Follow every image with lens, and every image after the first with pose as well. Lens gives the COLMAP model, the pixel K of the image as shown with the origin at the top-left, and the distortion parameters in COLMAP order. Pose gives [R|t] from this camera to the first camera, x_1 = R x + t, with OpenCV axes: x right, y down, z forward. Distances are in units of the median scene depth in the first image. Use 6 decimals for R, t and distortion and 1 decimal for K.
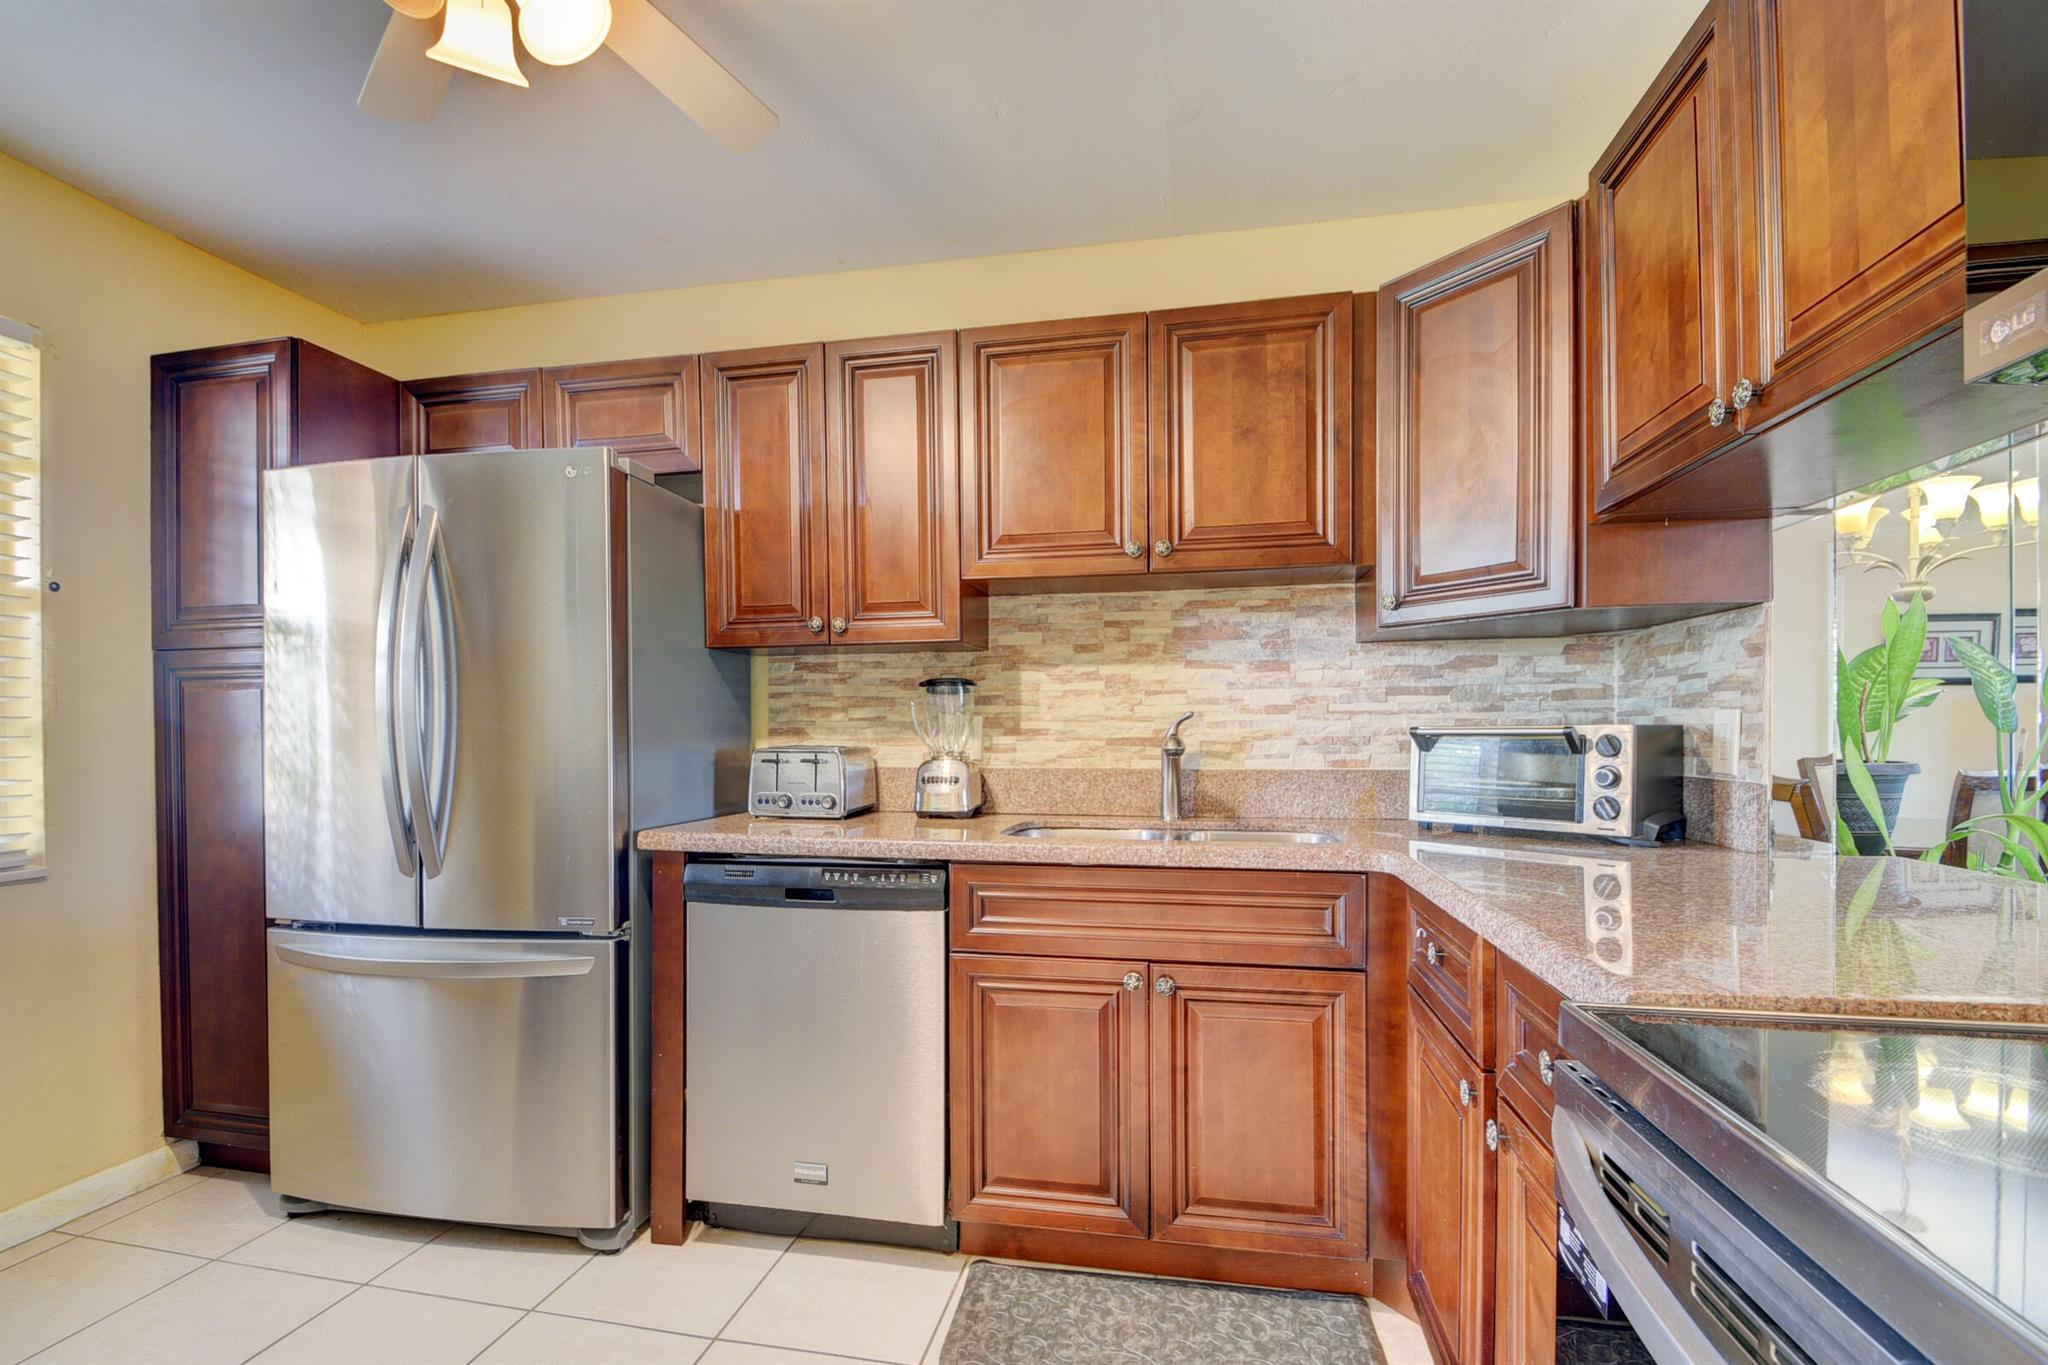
lens RADIAL K [[897.6, 0, 1020.1], [0, 897.6, 737.6], [0, 0, 1]] dist [0.003440, 0.000166]
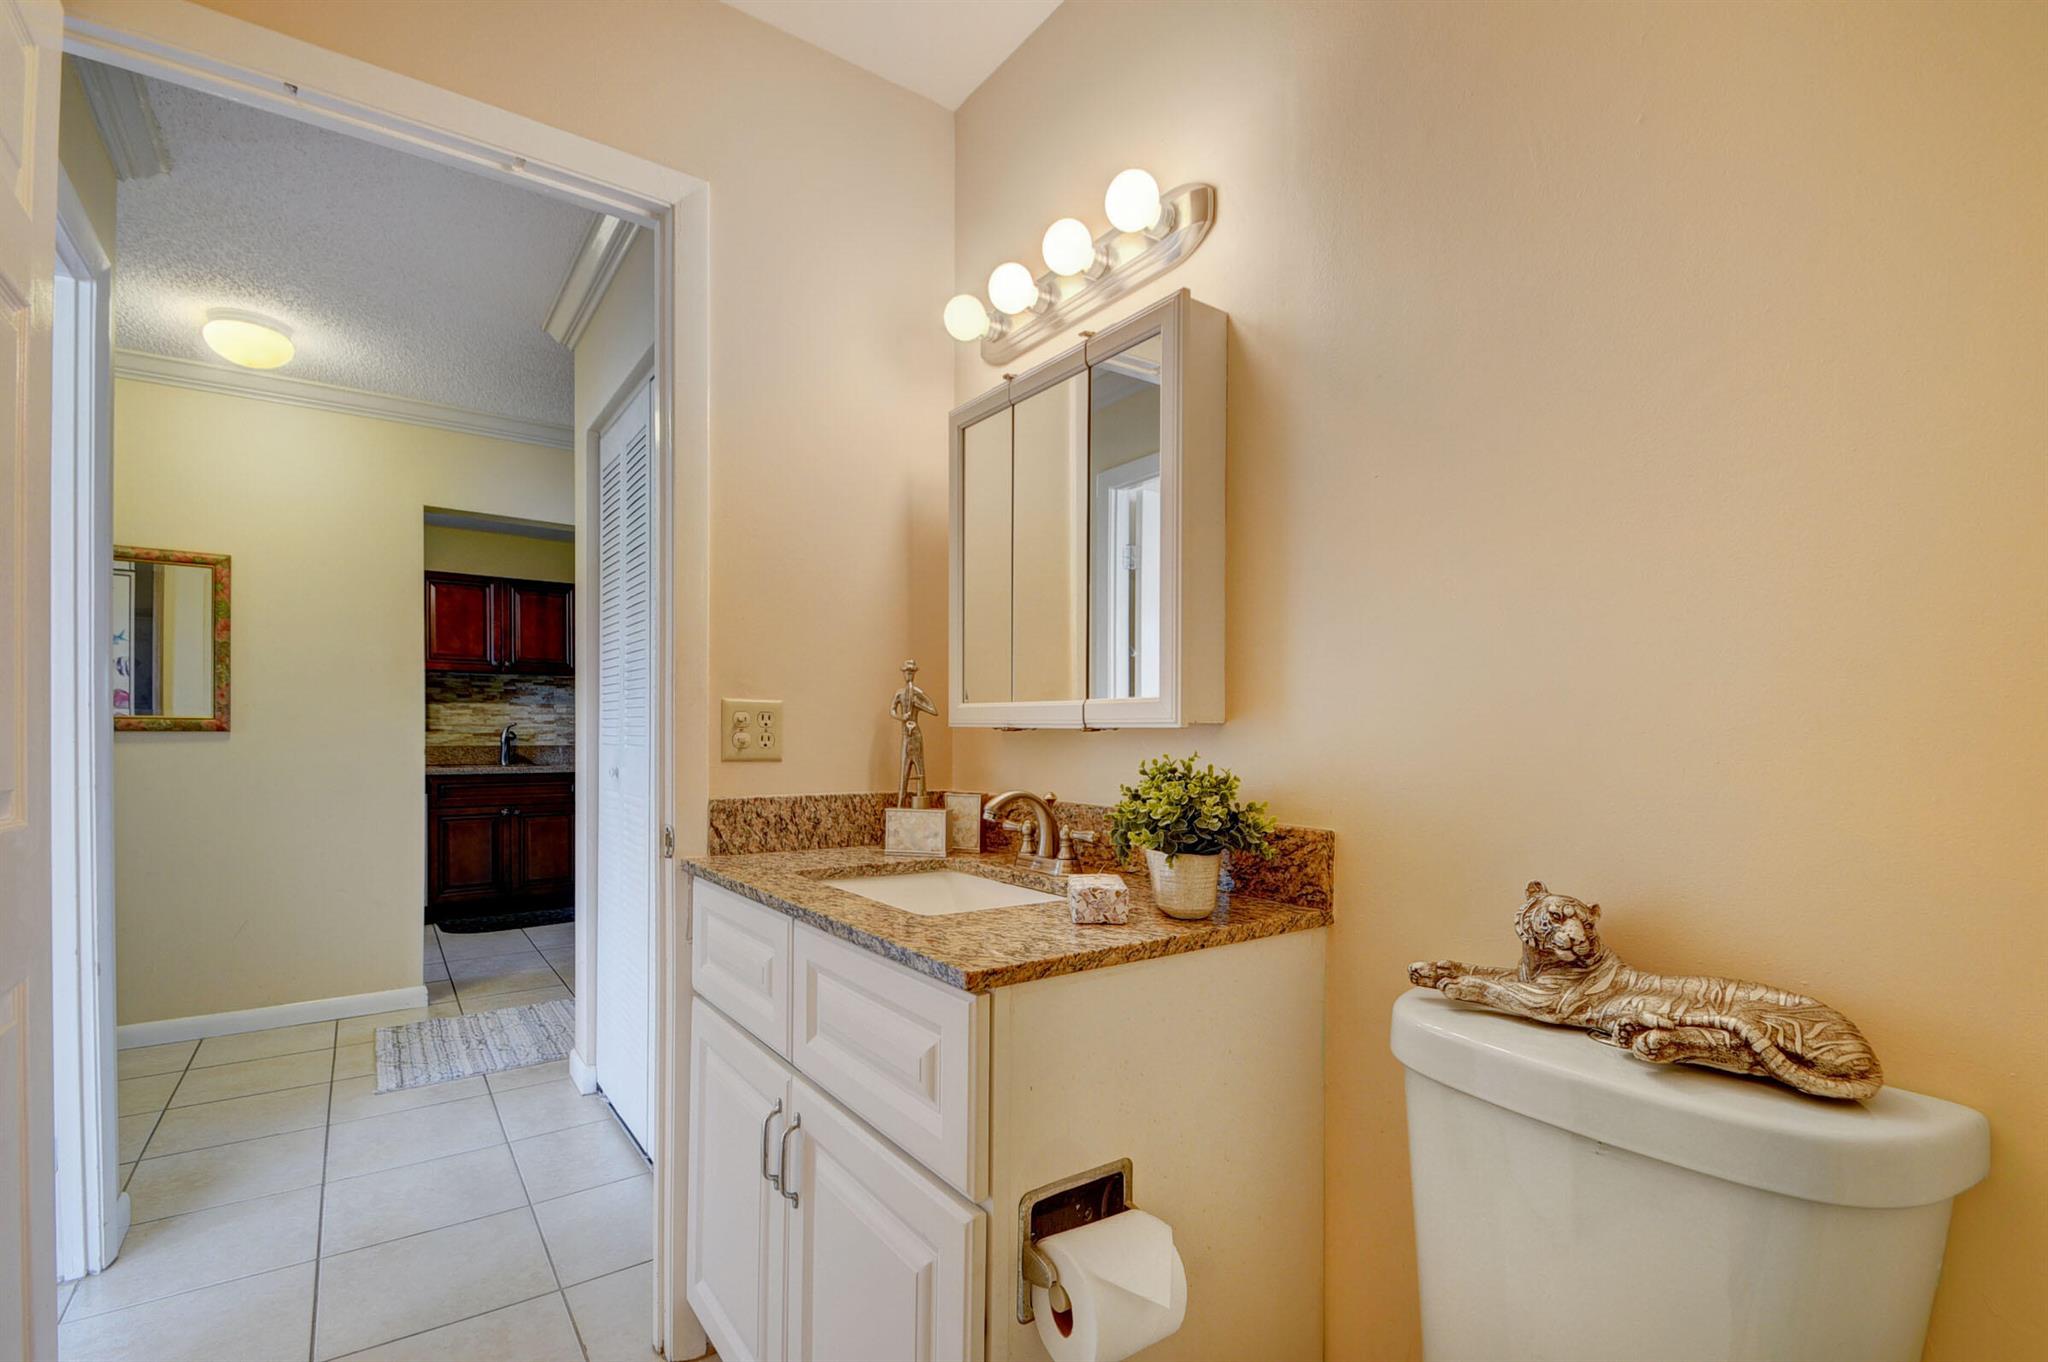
lens RADIAL K [[897.6, 0, 1020.1], [0, 897.6, 736.1], [0, 0, 1]] dist [0.003440, 0.000166]
pose [[0.674134, 0.000422, 0.738609, -0.731249], [-0.000454, 1.000000, -0.000157, 0.008836], [-0.738609, -0.000230, 0.674134, -1.808275]]
